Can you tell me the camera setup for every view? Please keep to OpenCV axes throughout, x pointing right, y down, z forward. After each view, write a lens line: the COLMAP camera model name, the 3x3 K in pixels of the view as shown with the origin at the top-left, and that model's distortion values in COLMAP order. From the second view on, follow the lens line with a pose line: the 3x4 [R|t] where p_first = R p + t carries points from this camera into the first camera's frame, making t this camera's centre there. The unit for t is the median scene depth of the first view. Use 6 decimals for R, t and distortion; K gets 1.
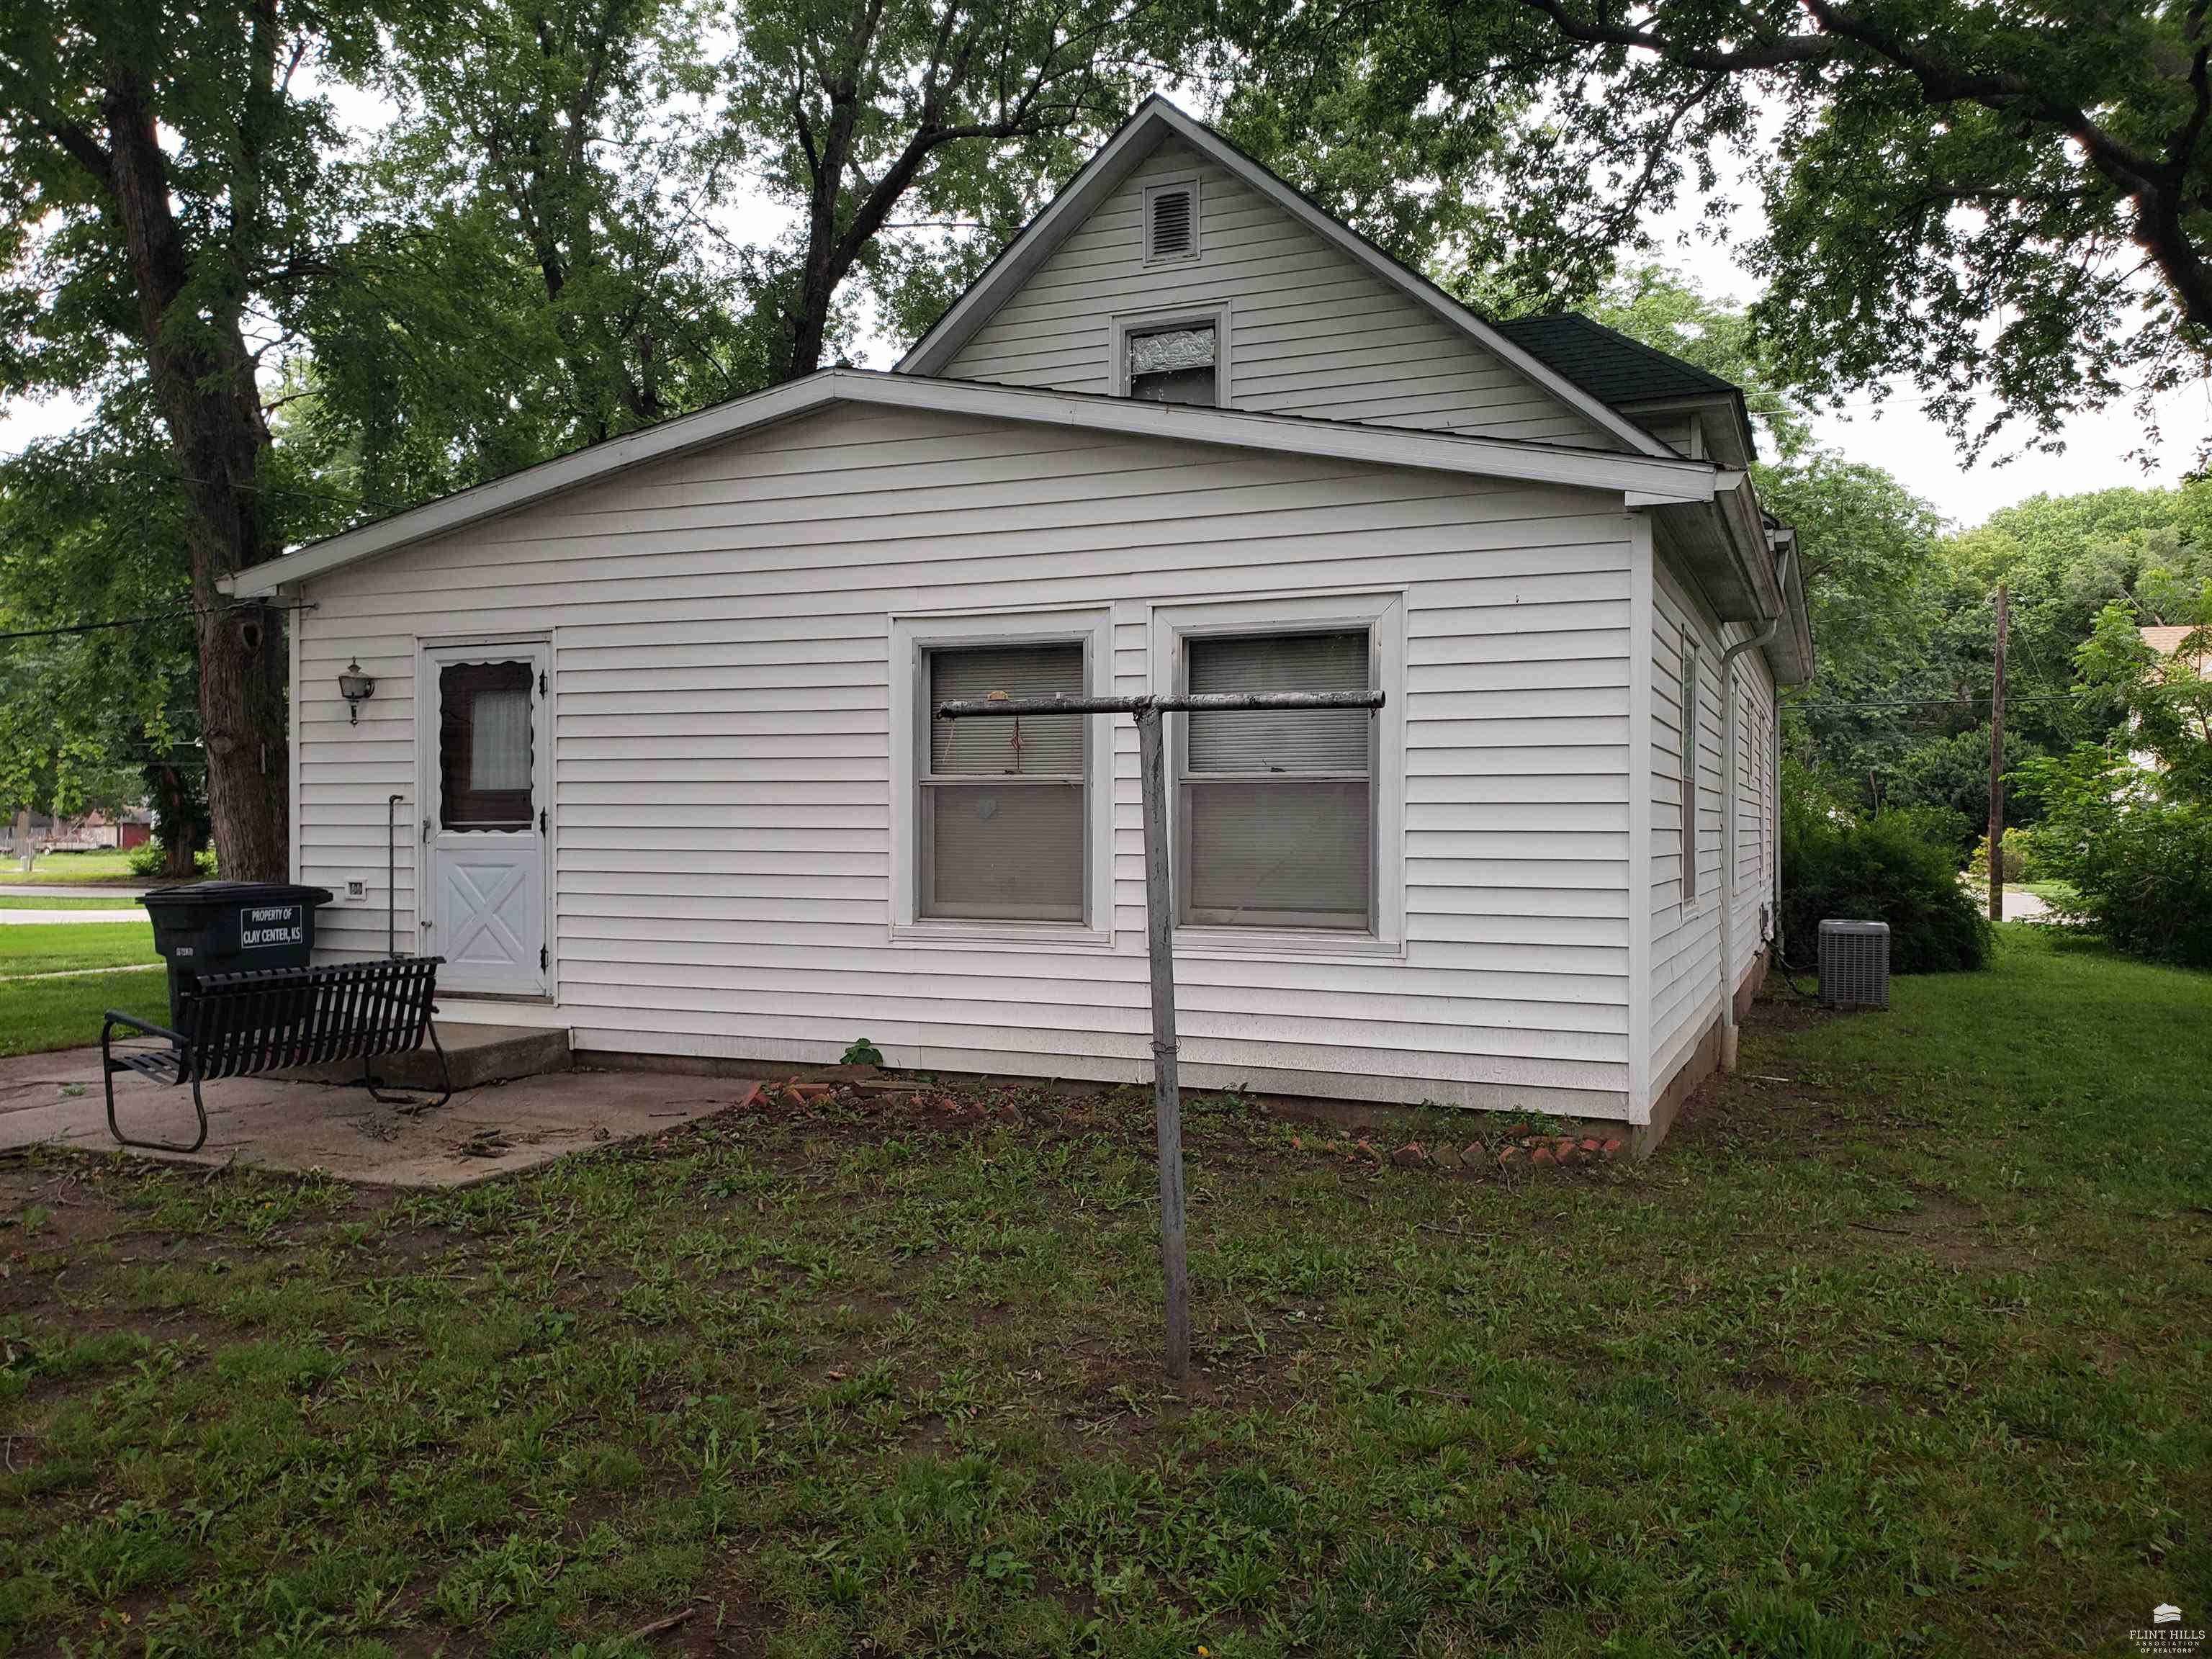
lens RADIAL K [[1721.6, 0, 1096.1], [0, 1721.6, 826.2], [0, 0, 1]] dist [0.043919, -0.031328]
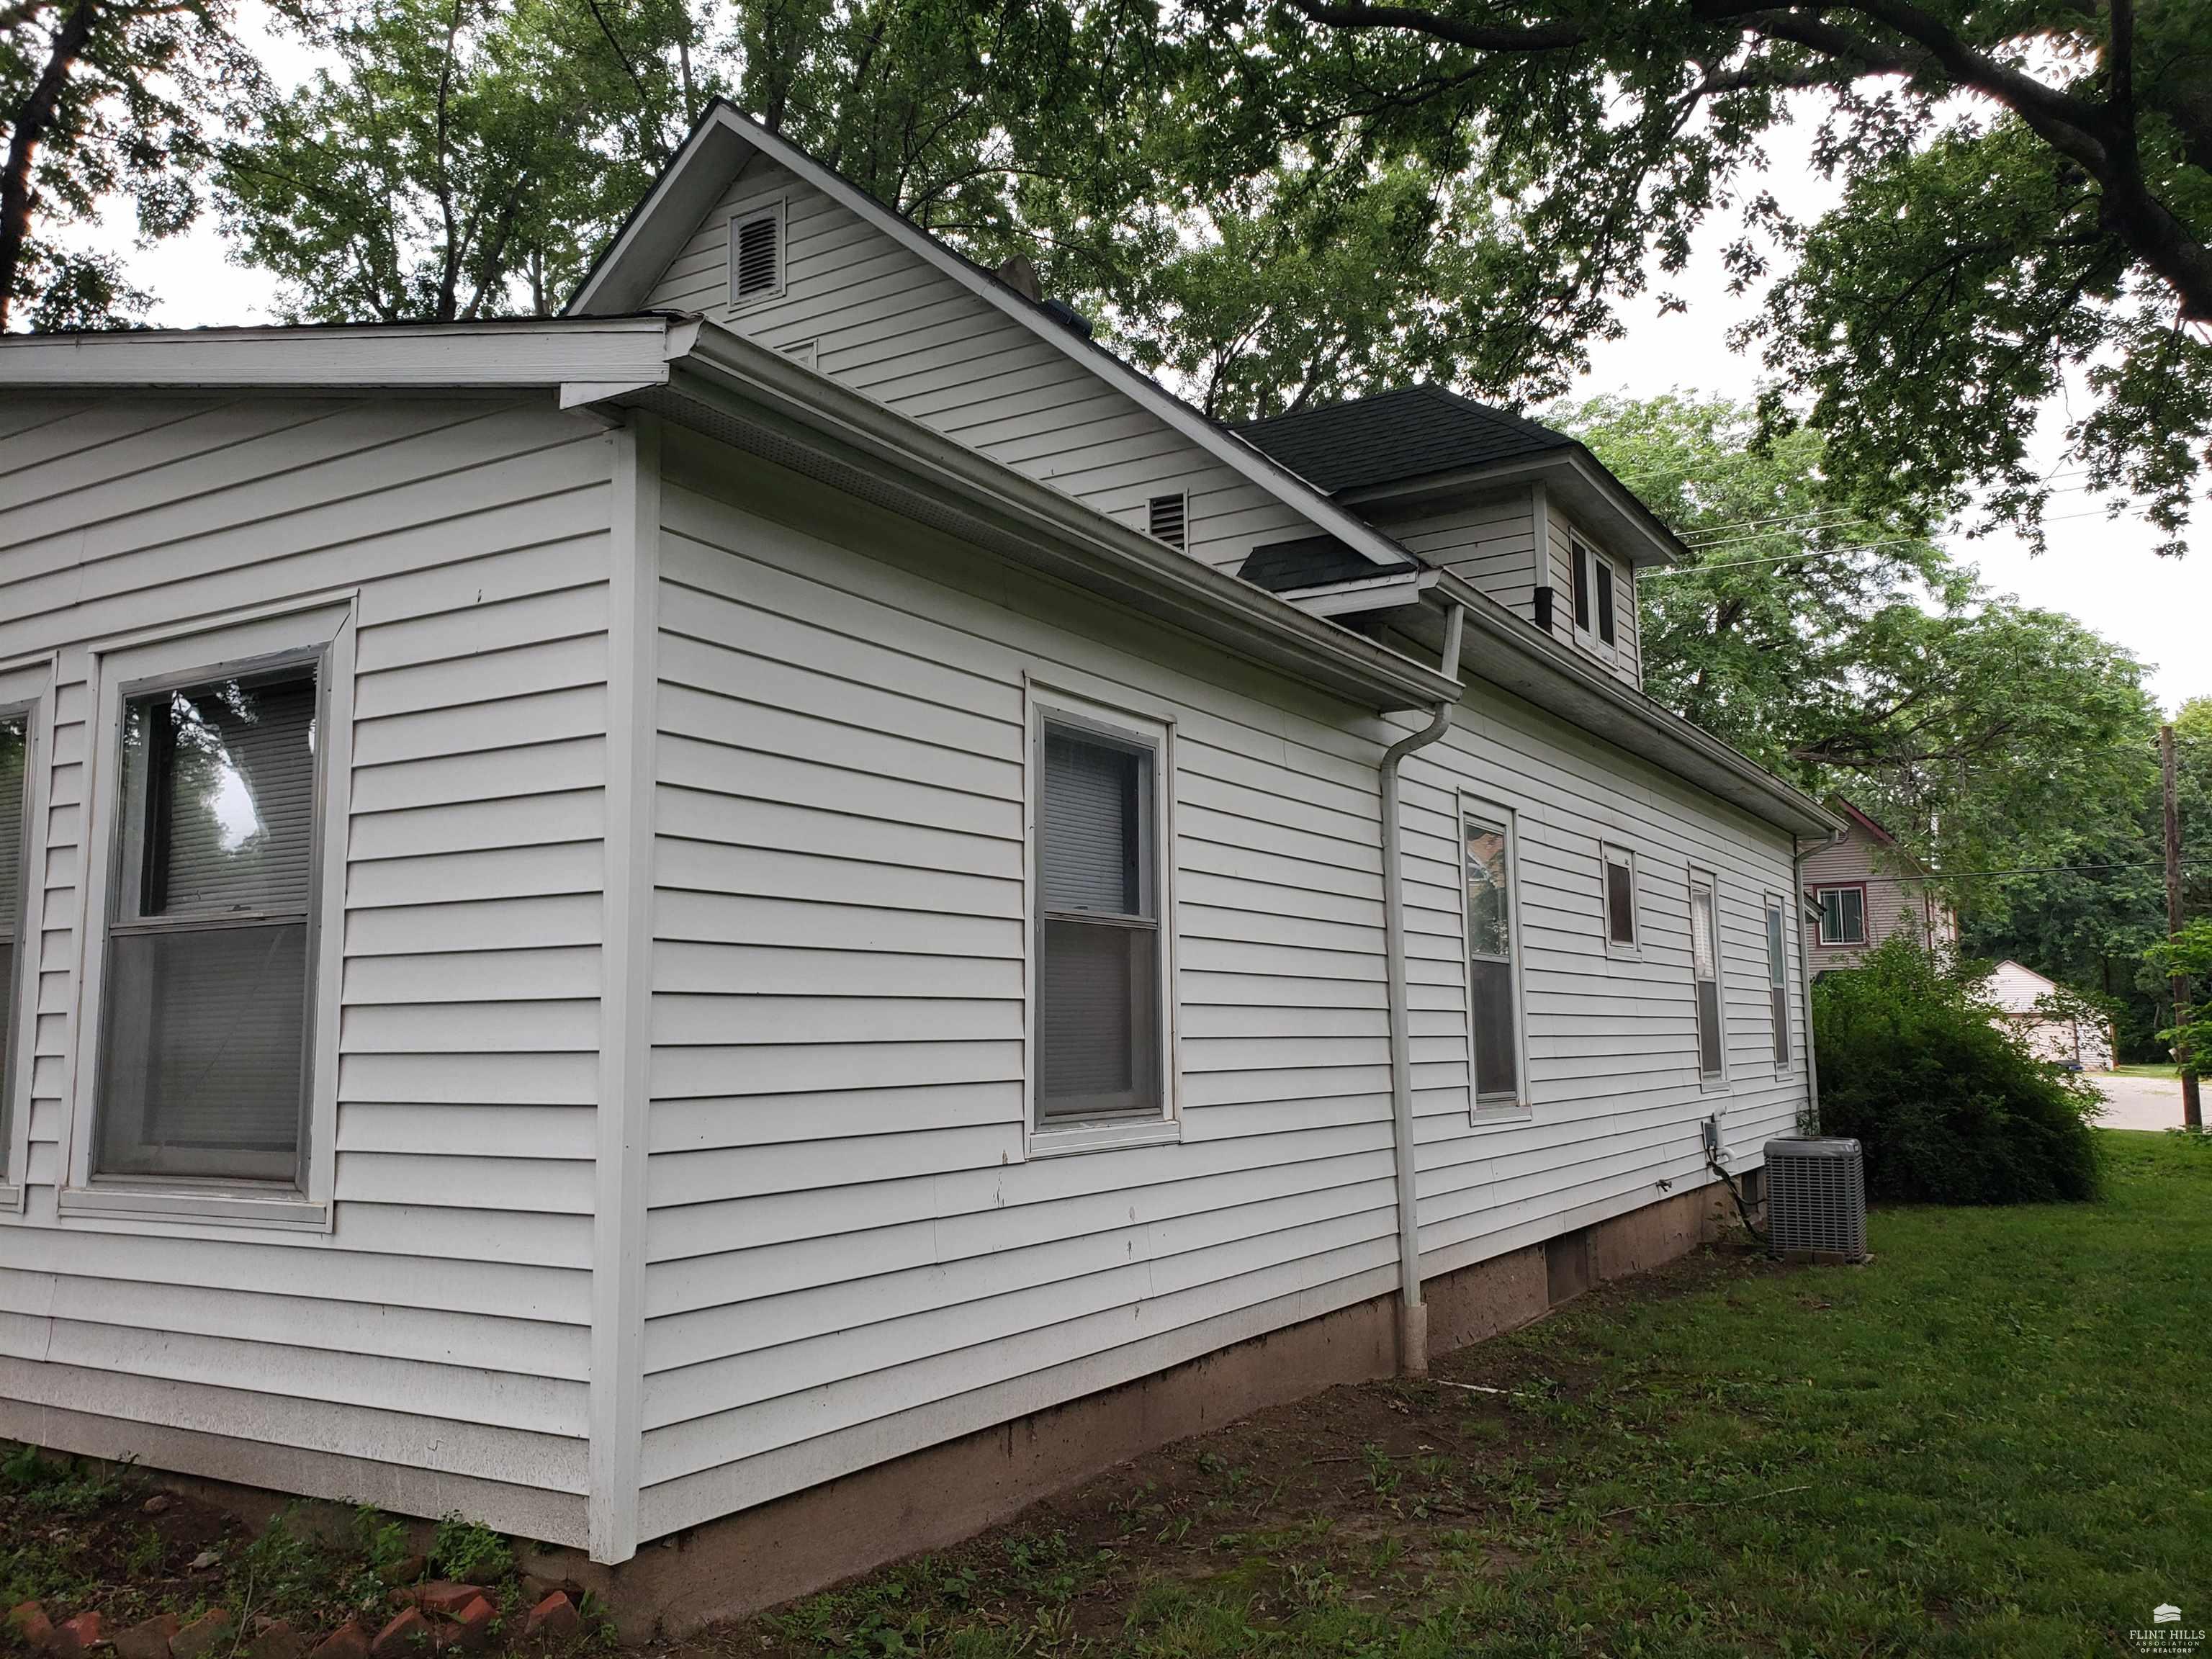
lens RADIAL K [[1721.6, 0, 1151.5], [0, 1721.6, 818.6], [0, 0, 1]] dist [0.043919, -0.031328]
pose [[0.992470, -0.030600, -0.118608, 0.358351], [0.015430, 0.991813, -0.126761, 0.012709], [0.121515, 0.123976, 0.984817, 0.316360]]
